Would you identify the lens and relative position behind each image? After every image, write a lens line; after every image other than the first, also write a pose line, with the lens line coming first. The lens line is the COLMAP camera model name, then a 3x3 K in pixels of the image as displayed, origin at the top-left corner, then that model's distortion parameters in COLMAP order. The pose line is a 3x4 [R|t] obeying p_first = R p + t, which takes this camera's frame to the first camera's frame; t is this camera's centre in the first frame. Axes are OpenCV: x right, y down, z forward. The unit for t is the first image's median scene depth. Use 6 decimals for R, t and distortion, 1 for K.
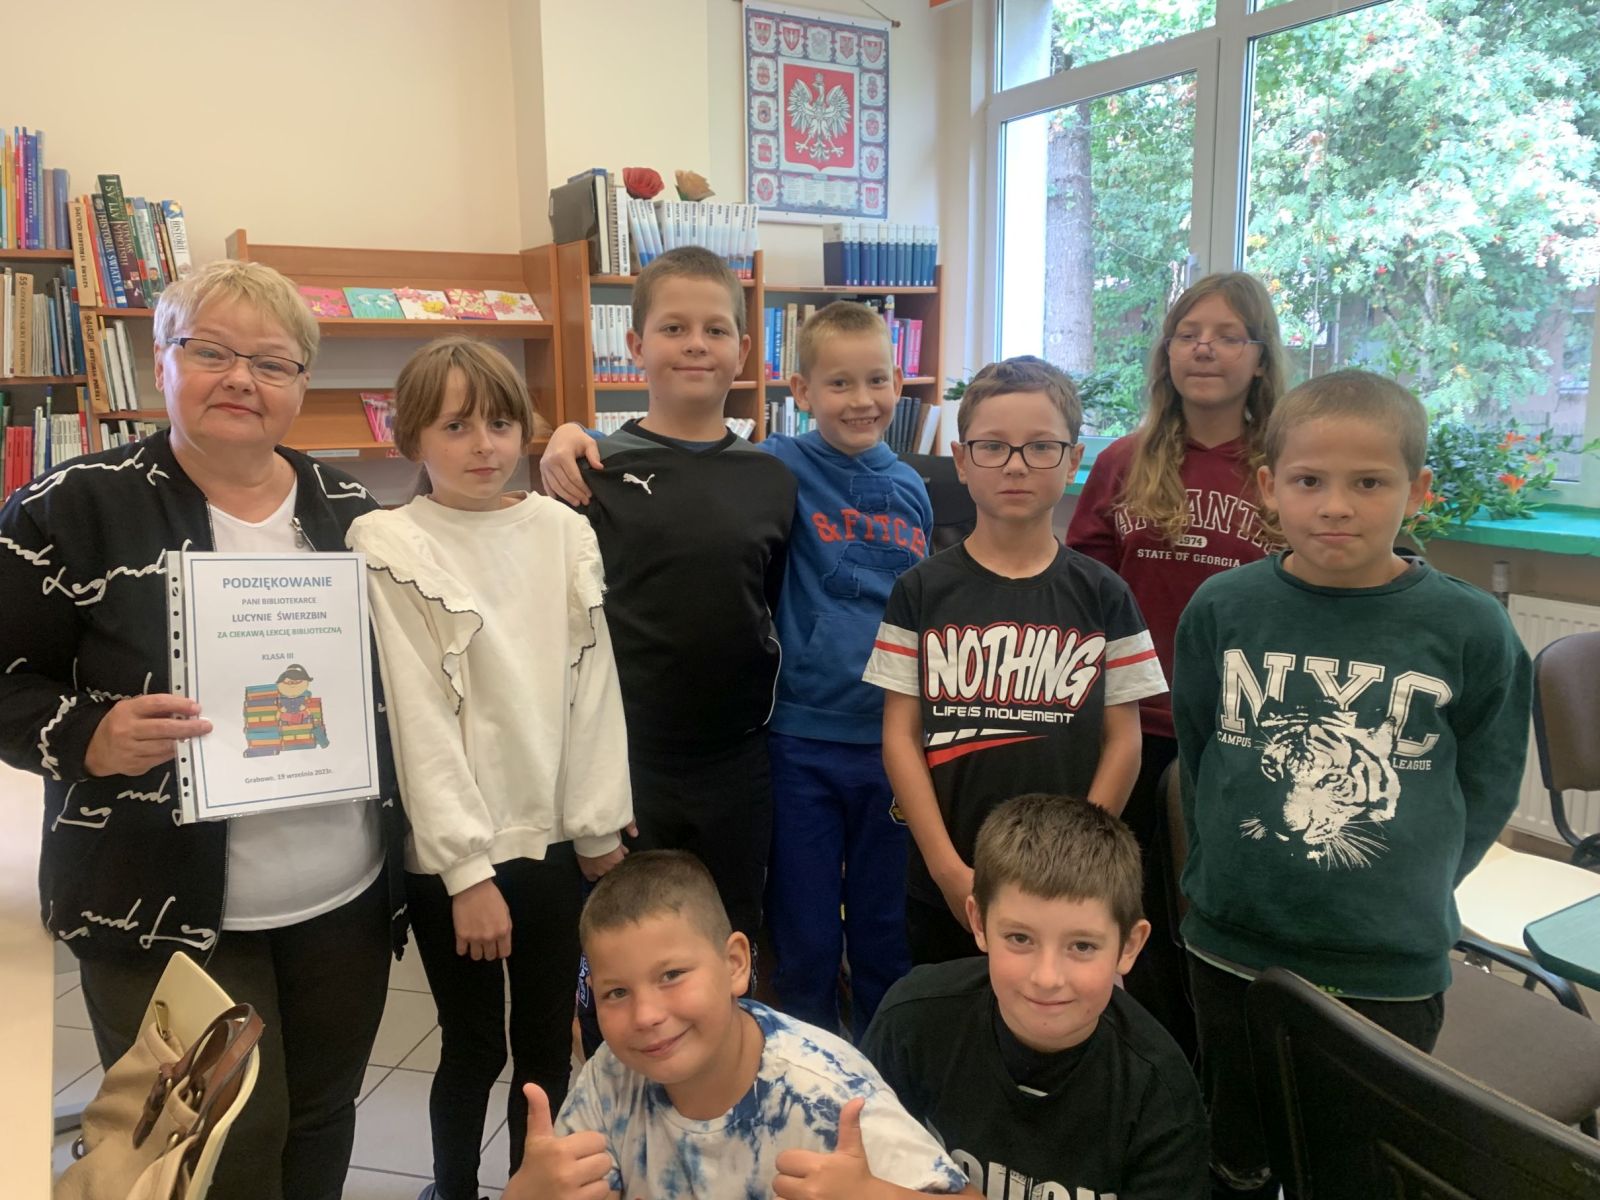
lens RADIAL K [[1241.9, 0, 803.0], [0, 1241.9, 593.7], [0, 0, 1]] dist [0.011167, 0.001126]
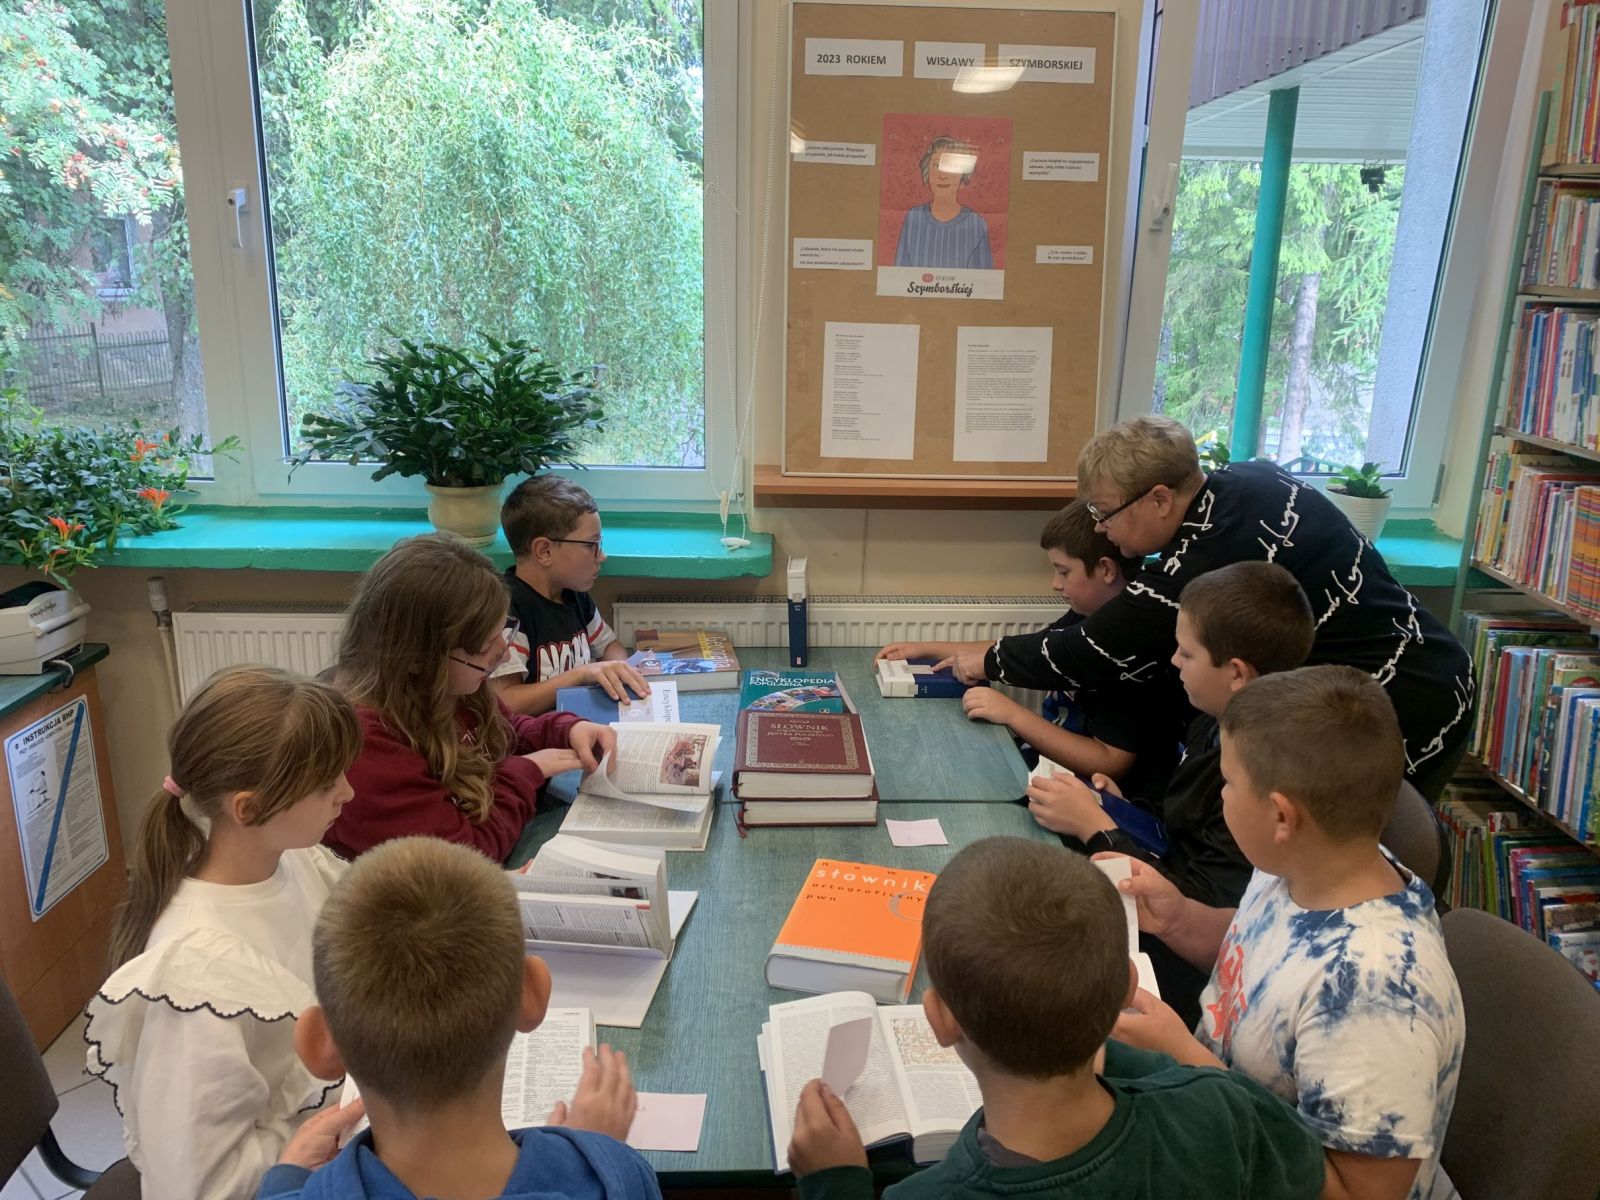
lens RADIAL K [[1207.9, 0, 827.1], [0, 1207.9, 595.6], [0, 0, 1]] dist [0.001596, -0.005289]
pose [[0.471821, -0.196570, 0.859503, 0.028812], [0.114241, 0.980243, 0.161471, -0.077053], [-0.874262, 0.022005, 0.484955, 0.119039]]
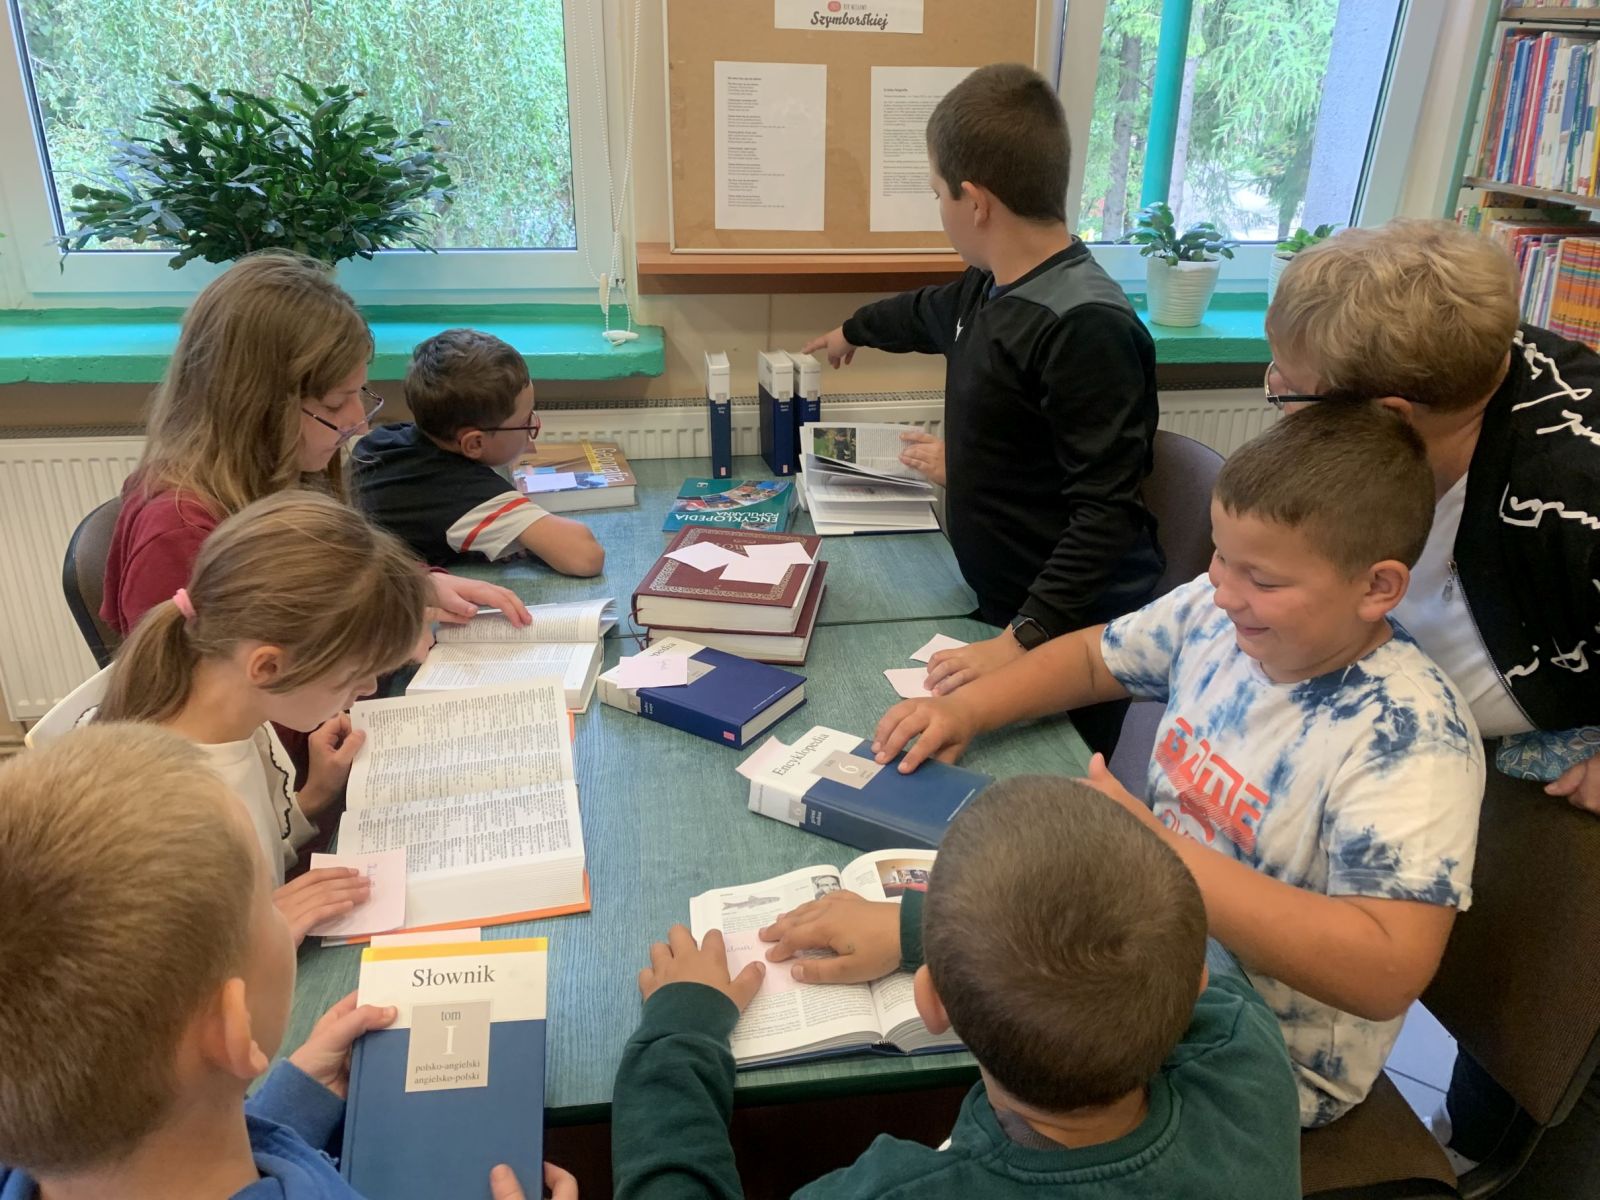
lens RADIAL K [[1211.5, 0, 825.6], [0, 1211.5, 588.3], [0, 0, 1]] dist [-0.002546, 0.005879]
pose [[0.373847, -0.333549, 0.865438, 0.081615], [0.131089, 0.942732, 0.306712, -0.053779], [-0.918180, -0.001215, 0.396162, 0.168472]]
